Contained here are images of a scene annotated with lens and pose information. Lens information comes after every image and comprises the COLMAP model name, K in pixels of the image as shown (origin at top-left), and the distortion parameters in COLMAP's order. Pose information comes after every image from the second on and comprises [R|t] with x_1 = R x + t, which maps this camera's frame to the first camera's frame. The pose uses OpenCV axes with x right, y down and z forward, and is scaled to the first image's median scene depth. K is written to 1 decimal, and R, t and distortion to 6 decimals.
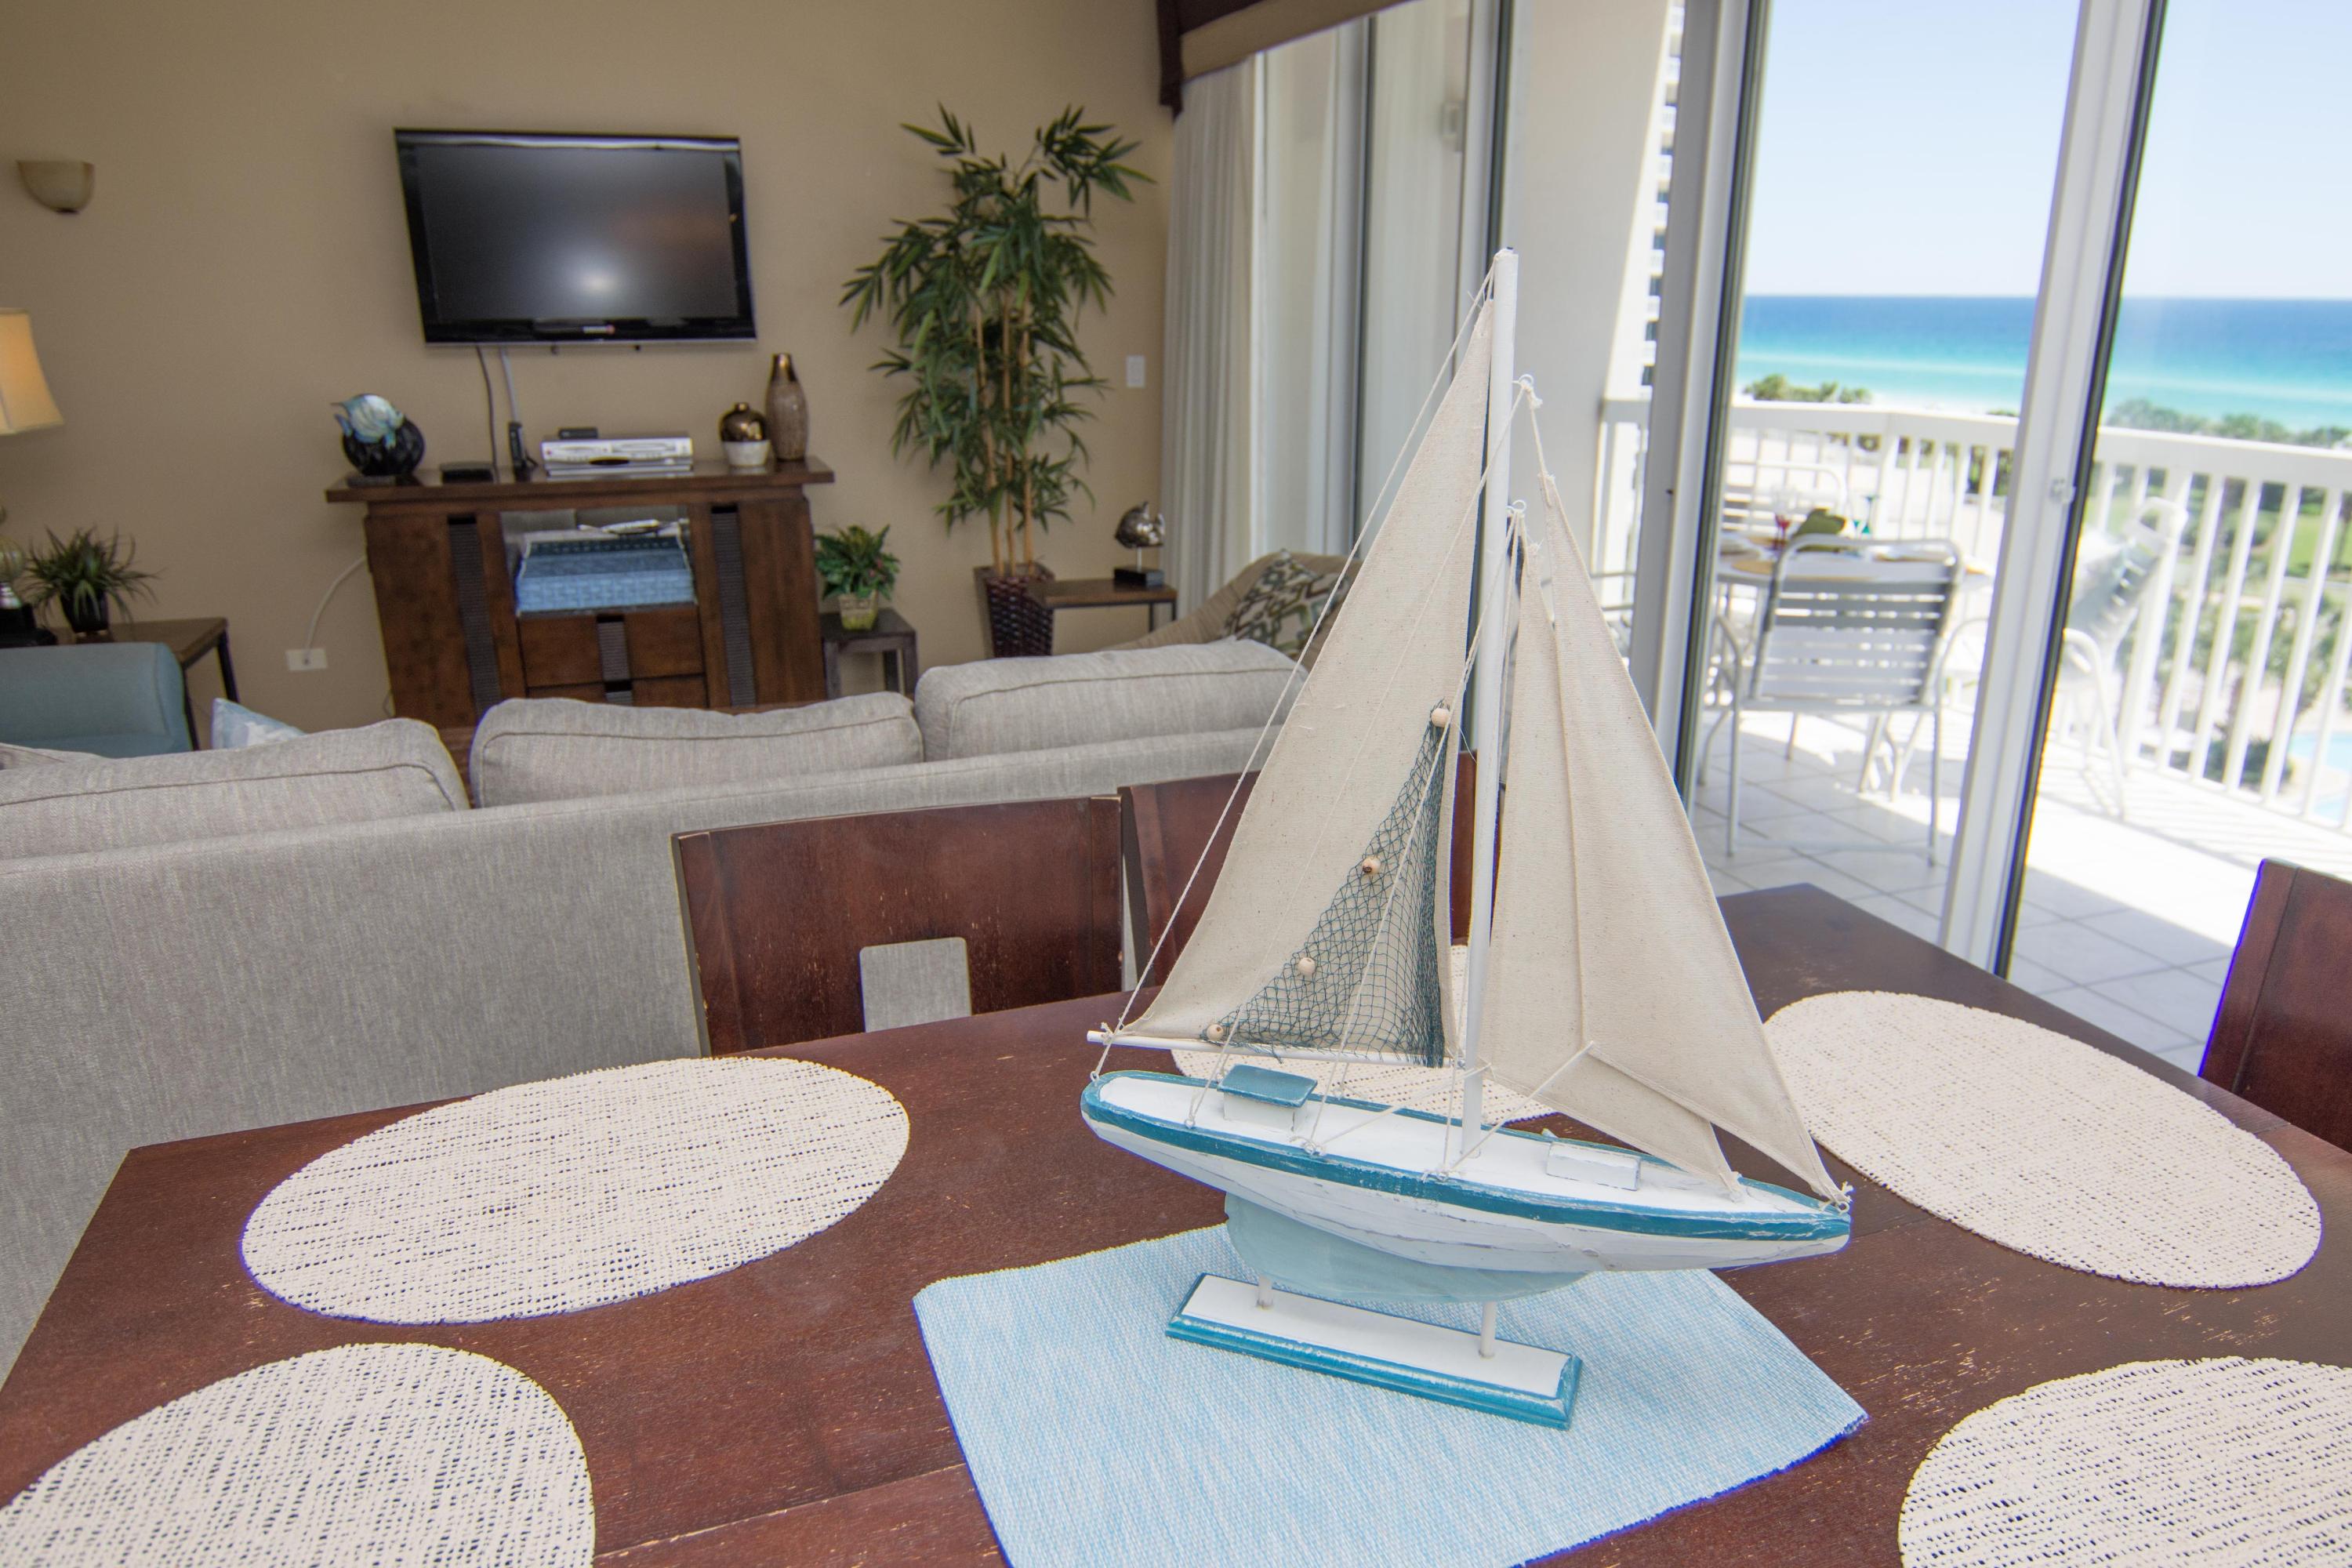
lens RADIAL K [[1548.9, 0, 1216.3], [0, 1548.9, 785.6], [0, 0, 1]] dist [-0.000136, -0.017306]
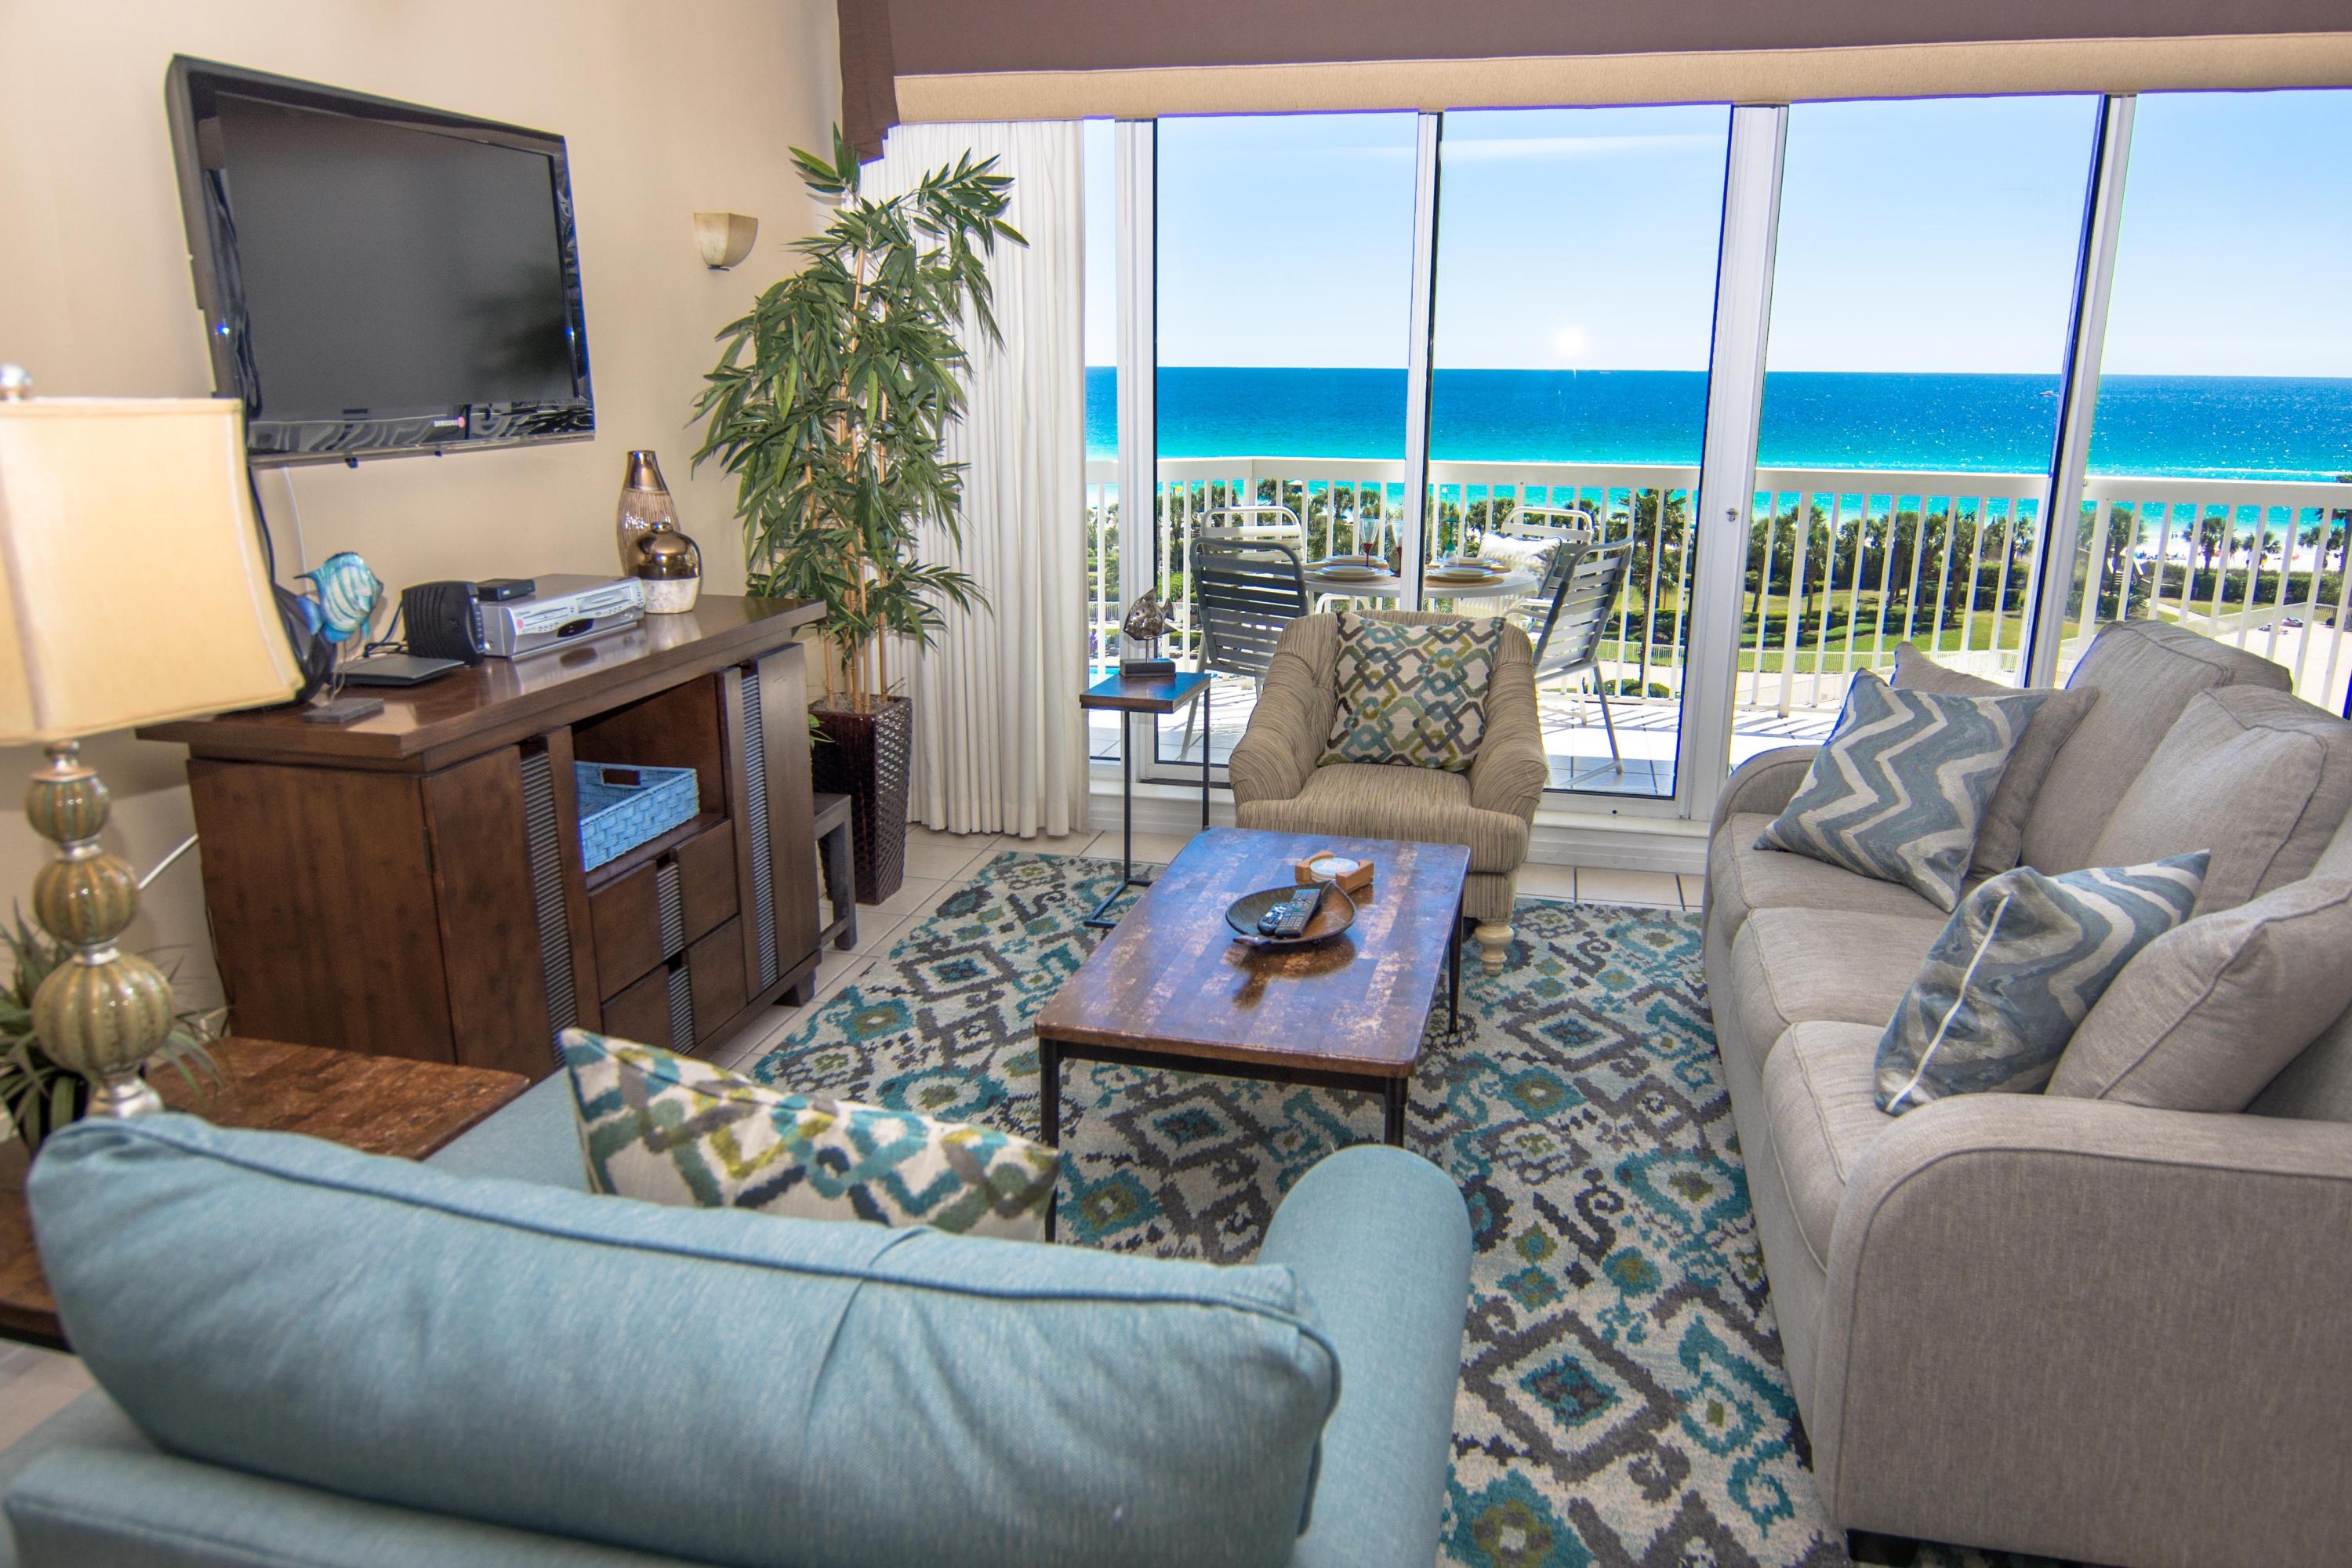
lens RADIAL K [[1614.2, 0, 1215.8], [0, 1614.2, 777.5], [0, 0, 1]] dist [-0.003660, -0.003511]
pose [[0.543728, -0.212190, 0.811995, -0.921596], [0.257384, 0.963049, 0.079314, -0.155740], [-0.798820, 0.165869, 0.578251, 0.482332]]
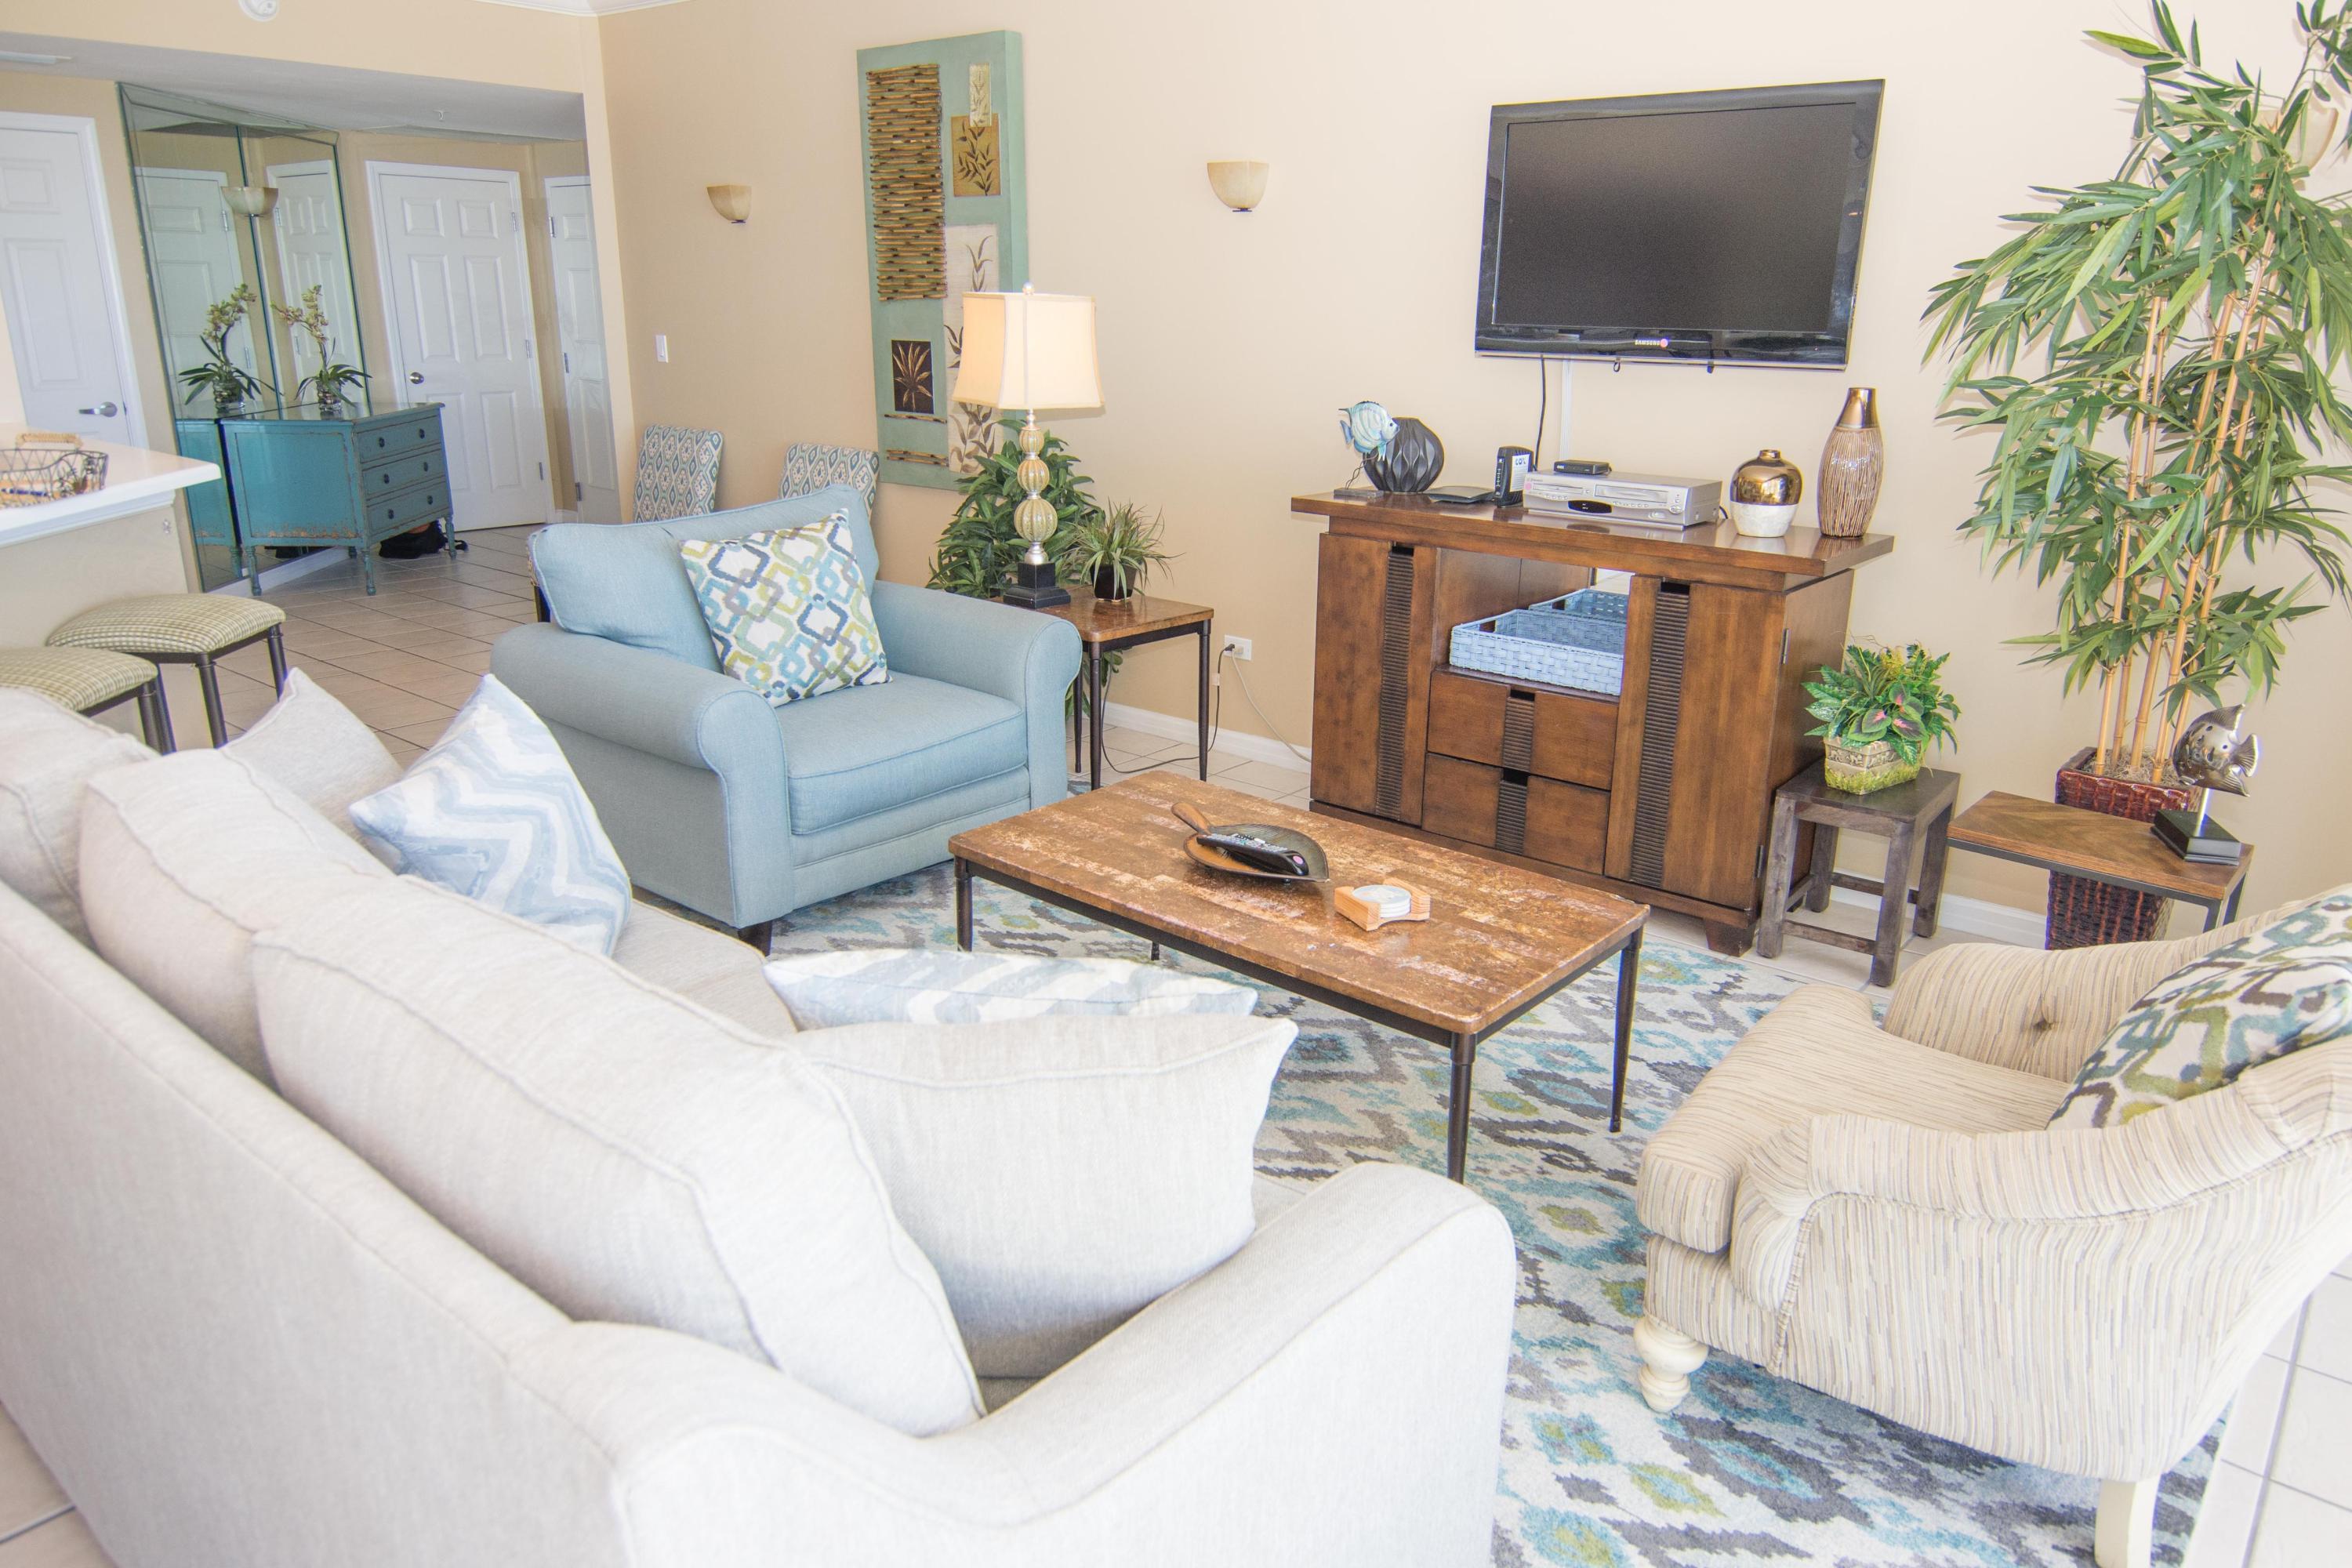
lens RADIAL K [[1595.5, 0, 1176.0], [0, 1595.5, 784.0], [0, 0, 1]] dist [0.002546, -0.016746]
pose [[0.480051, 0.264871, -0.836298, 0.265985], [-0.282960, 0.949126, 0.138181, -0.146477], [0.830352, 0.170305, 0.530576, 0.475014]]
